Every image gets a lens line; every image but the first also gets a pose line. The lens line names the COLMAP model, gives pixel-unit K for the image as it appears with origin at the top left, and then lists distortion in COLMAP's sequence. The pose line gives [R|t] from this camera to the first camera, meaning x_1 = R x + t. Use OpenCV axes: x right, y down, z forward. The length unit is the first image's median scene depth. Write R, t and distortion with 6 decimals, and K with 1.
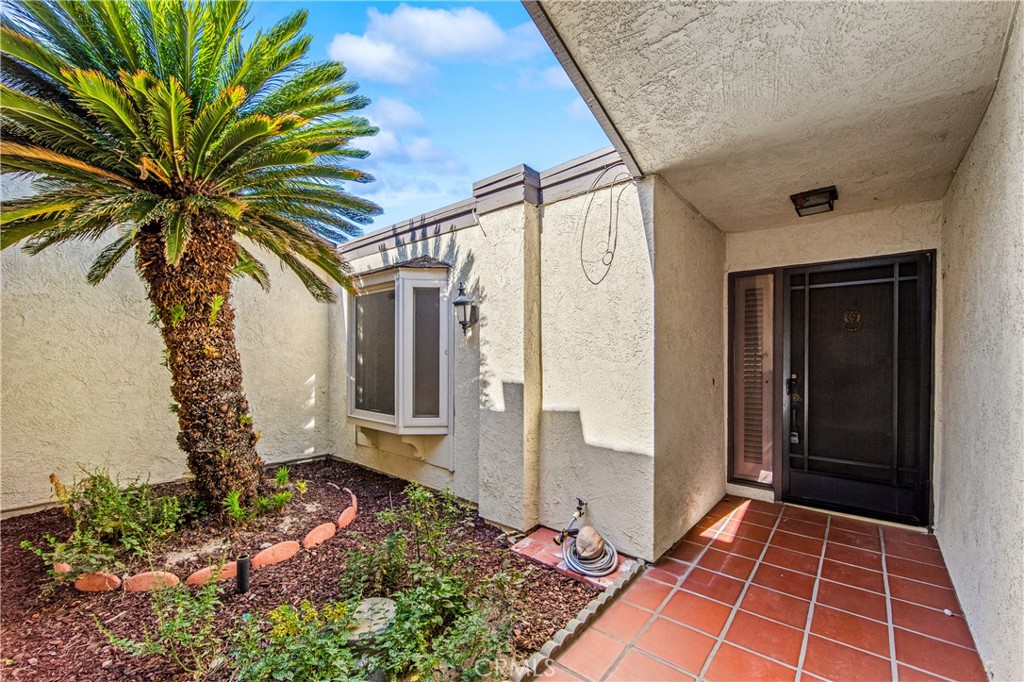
lens RADIAL K [[407.8, 0, 511.2], [0, 407.8, 357.8], [0, 0, 1]] dist [0.000239, -0.000259]
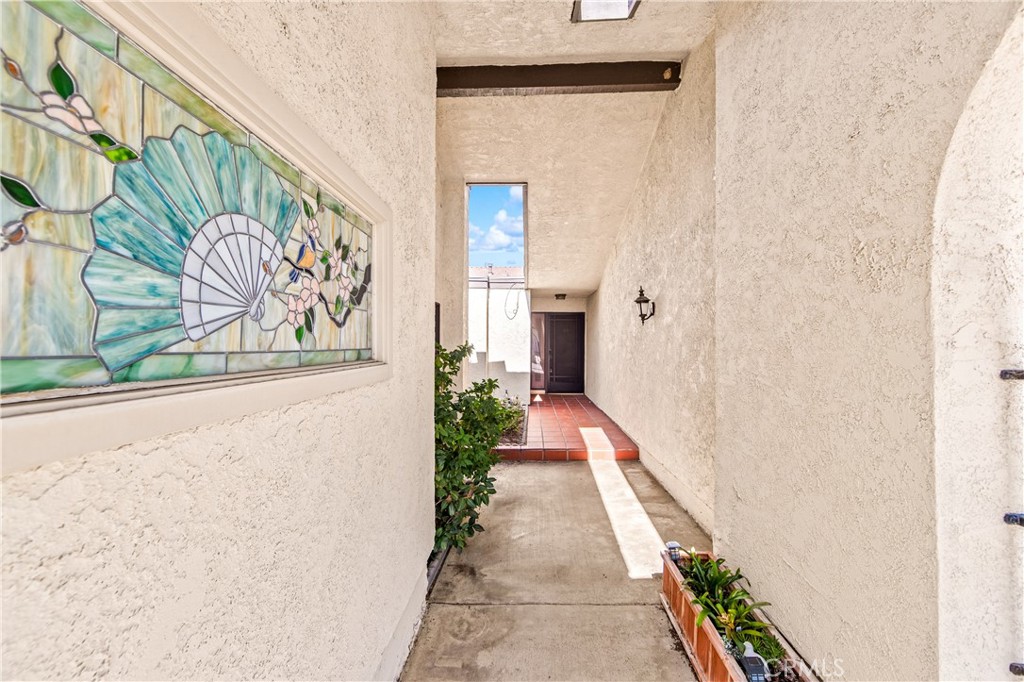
lens RADIAL K [[407.8, 0, 514.2], [0, 407.8, 339.0], [0, 0, 1]] dist [0.000239, -0.000259]
pose [[0.778710, 0.010324, 0.627299, -1.687071], [-0.001840, 0.999898, -0.014171, 0.011481], [-0.627382, 0.009881, 0.778649, -1.397095]]
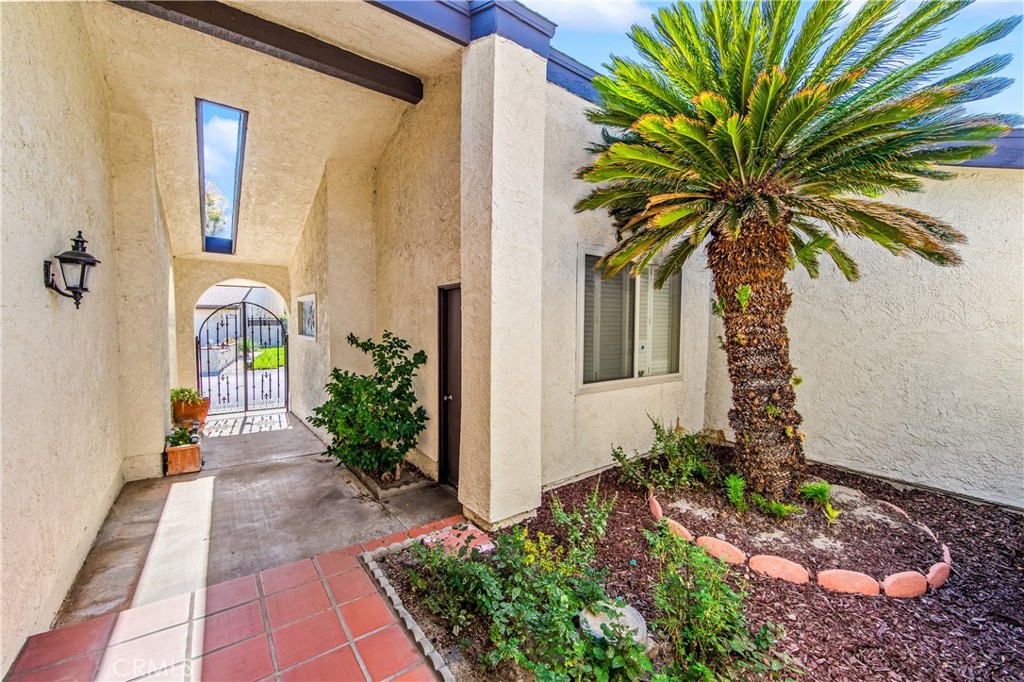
lens RADIAL K [[407.8, 0, 515.8], [0, 407.8, 343.9], [0, 0, 1]] dist [0.000239, -0.000259]
pose [[-0.201702, 0.046174, -0.978358, 0.398448], [-0.007545, 0.998785, 0.048693, -0.048147], [0.979418, 0.017203, -0.201108, 0.618088]]
